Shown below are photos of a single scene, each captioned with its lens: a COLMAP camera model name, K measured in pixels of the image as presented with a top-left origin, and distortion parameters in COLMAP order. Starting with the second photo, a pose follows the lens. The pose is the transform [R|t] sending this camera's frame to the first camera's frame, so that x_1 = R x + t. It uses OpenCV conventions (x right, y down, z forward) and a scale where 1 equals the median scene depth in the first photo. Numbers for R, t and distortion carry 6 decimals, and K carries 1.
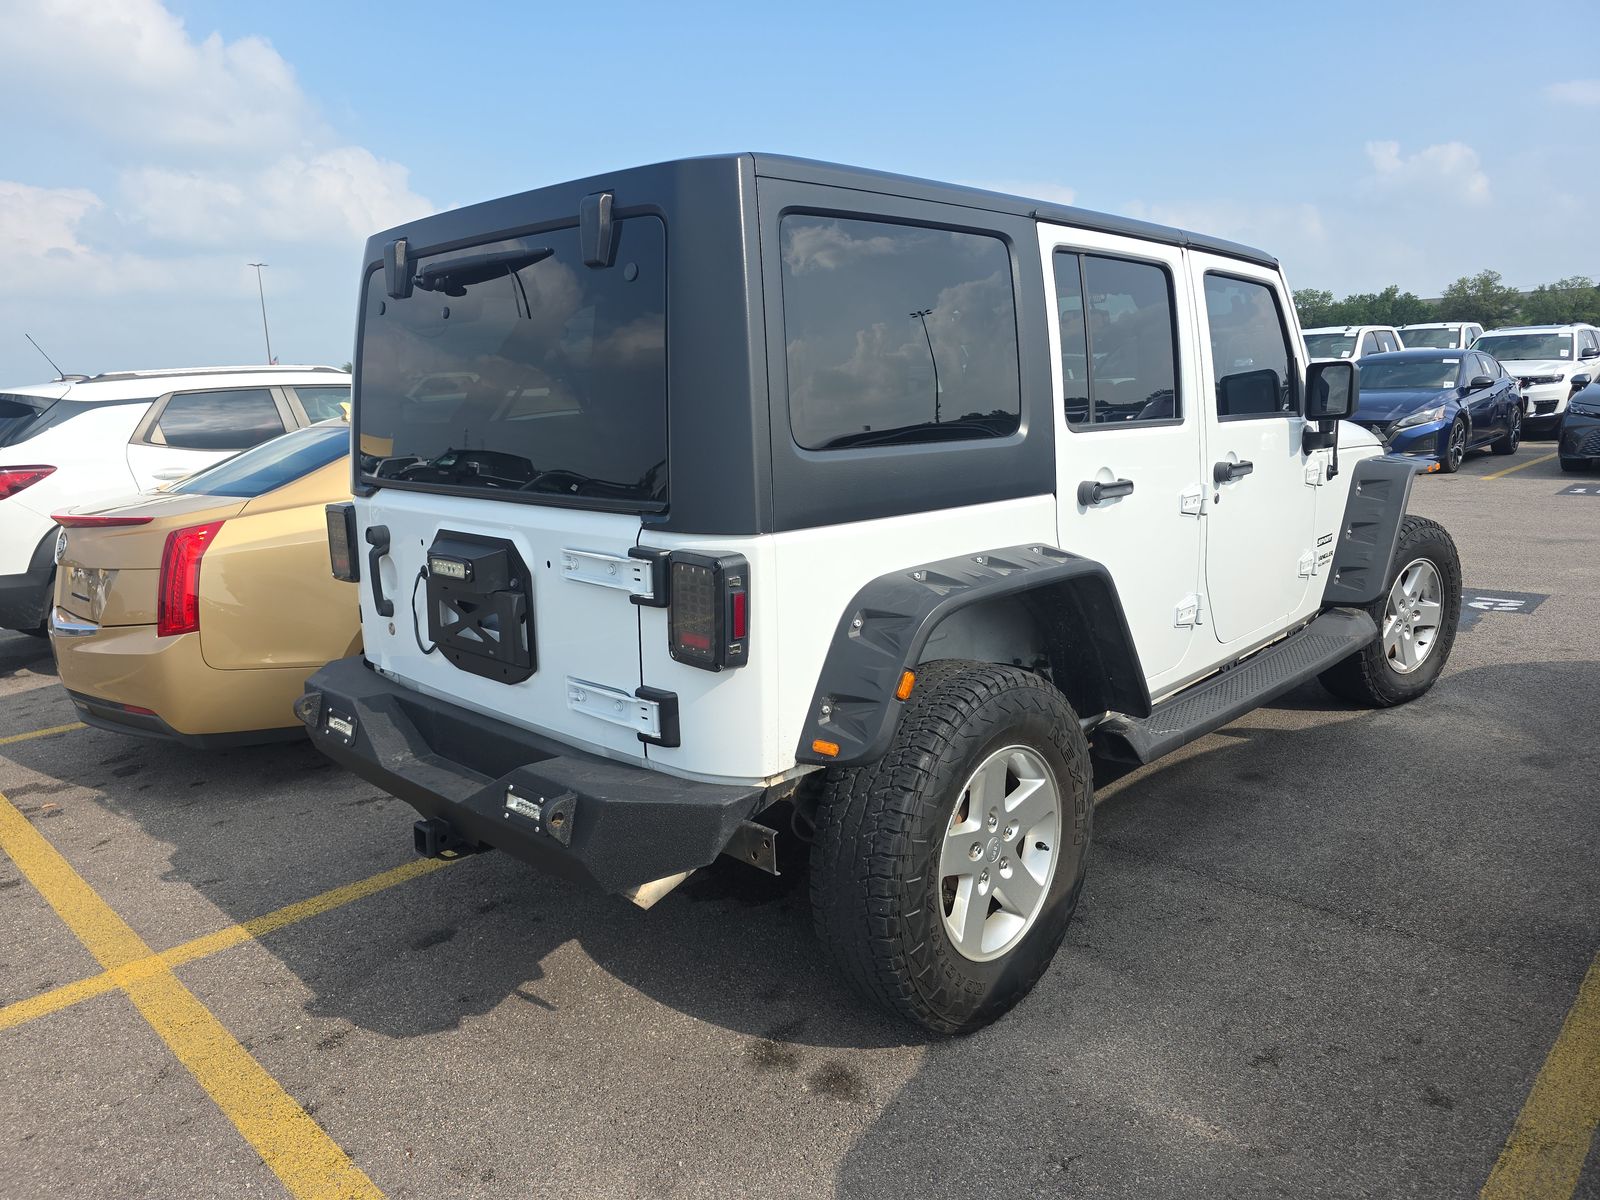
lens RADIAL K [[1101.4, 0, 800.0], [0, 1101.4, 600.0], [0, 0, 1]] dist [0.059124, -0.070374]
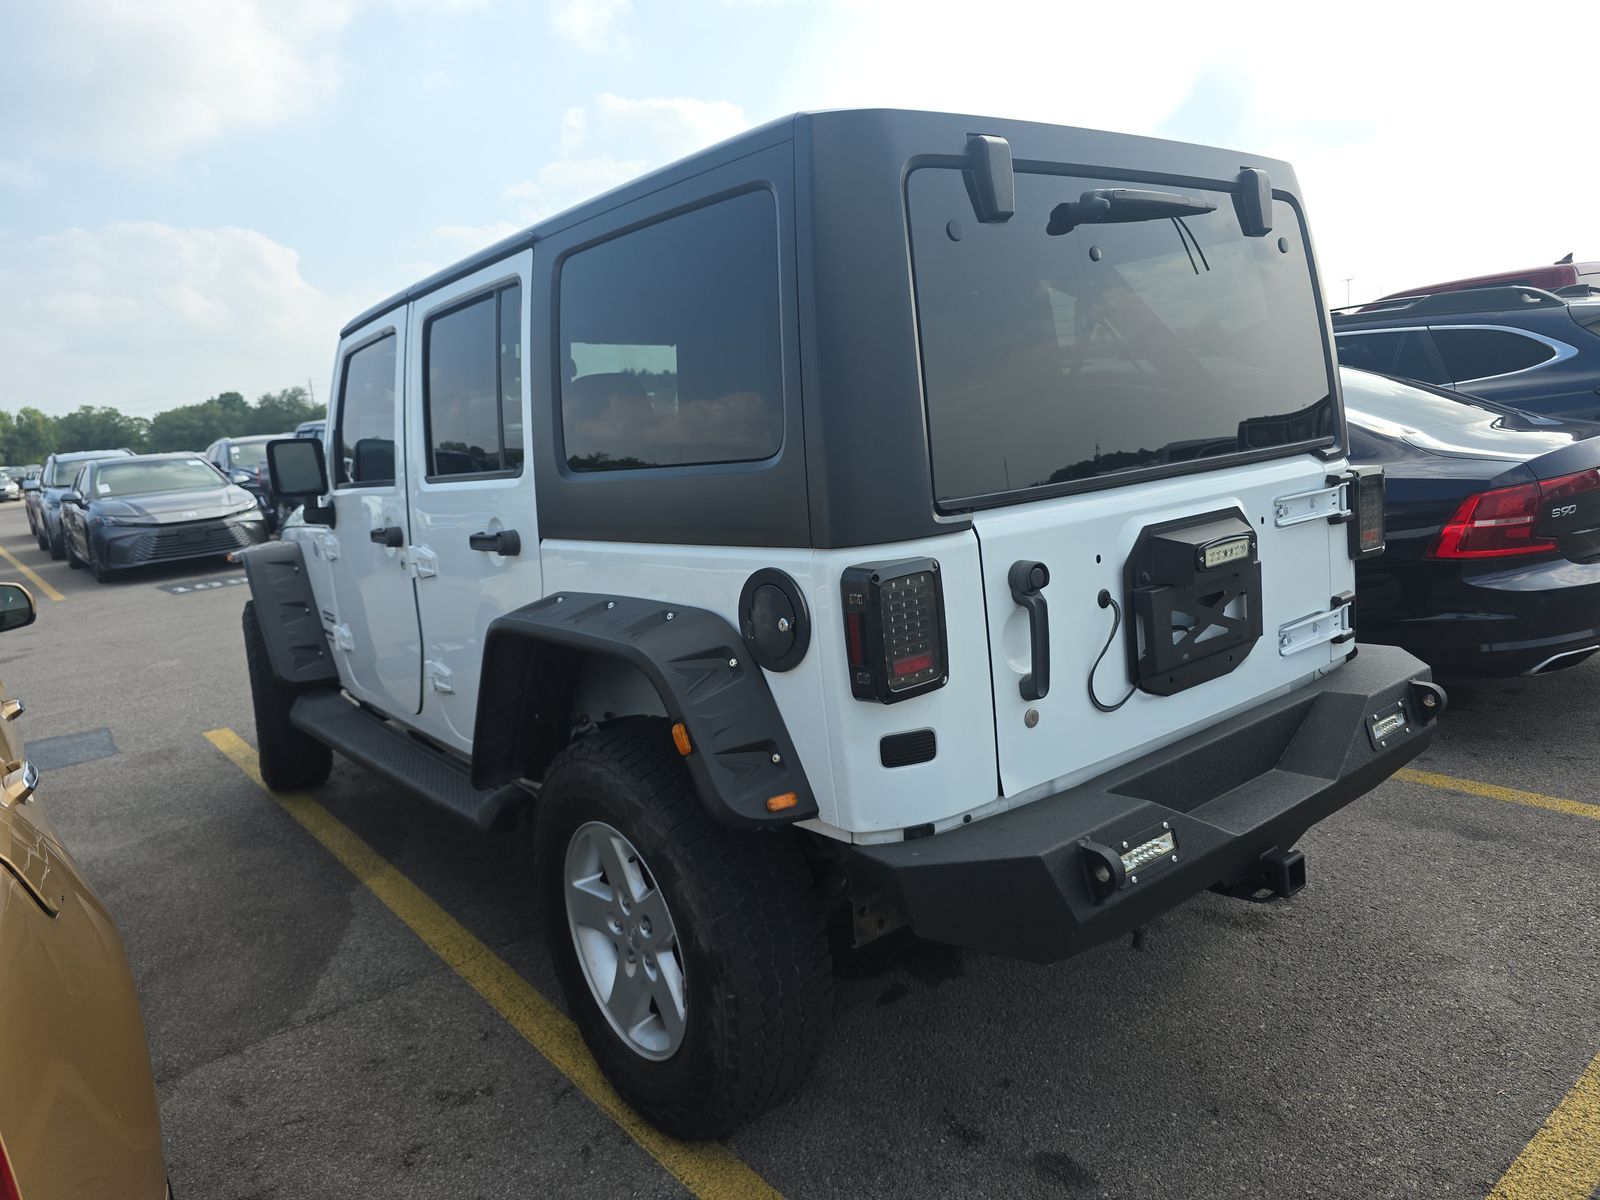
lens RADIAL K [[1101.4, 0, 800.0], [0, 1101.4, 600.0], [0, 0, 1]] dist [0.059124, -0.070374]
pose [[0.104660, -0.135898, 0.985179, -1.261651], [0.273709, 0.956299, 0.102837, -0.179660], [-0.956101, 0.258889, 0.137283, 1.277523]]
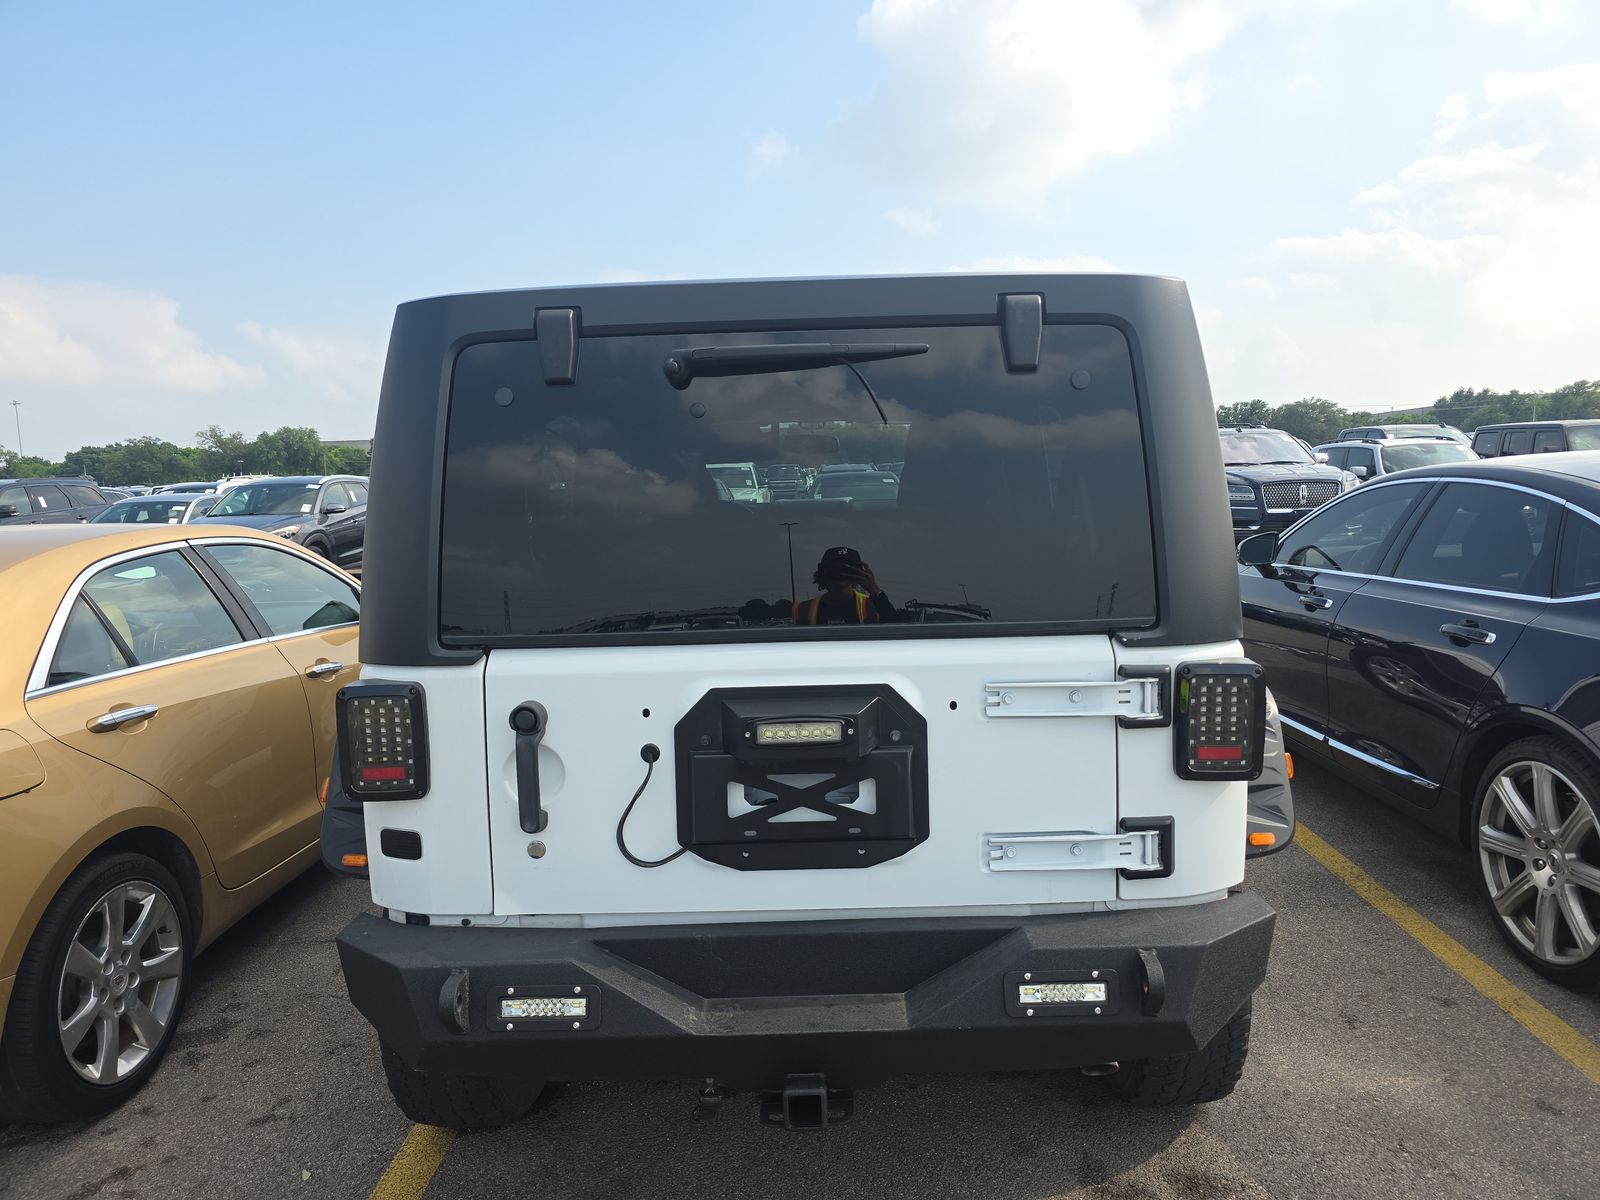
lens RADIAL K [[1101.4, 0, 800.0], [0, 1101.4, 600.0], [0, 0, 1]] dist [0.059124, -0.070374]
pose [[0.709225, -0.062392, 0.702216, -0.903066], [0.139218, 0.988856, -0.052747, -0.084277], [-0.691099, 0.135170, 0.710008, 0.471894]]
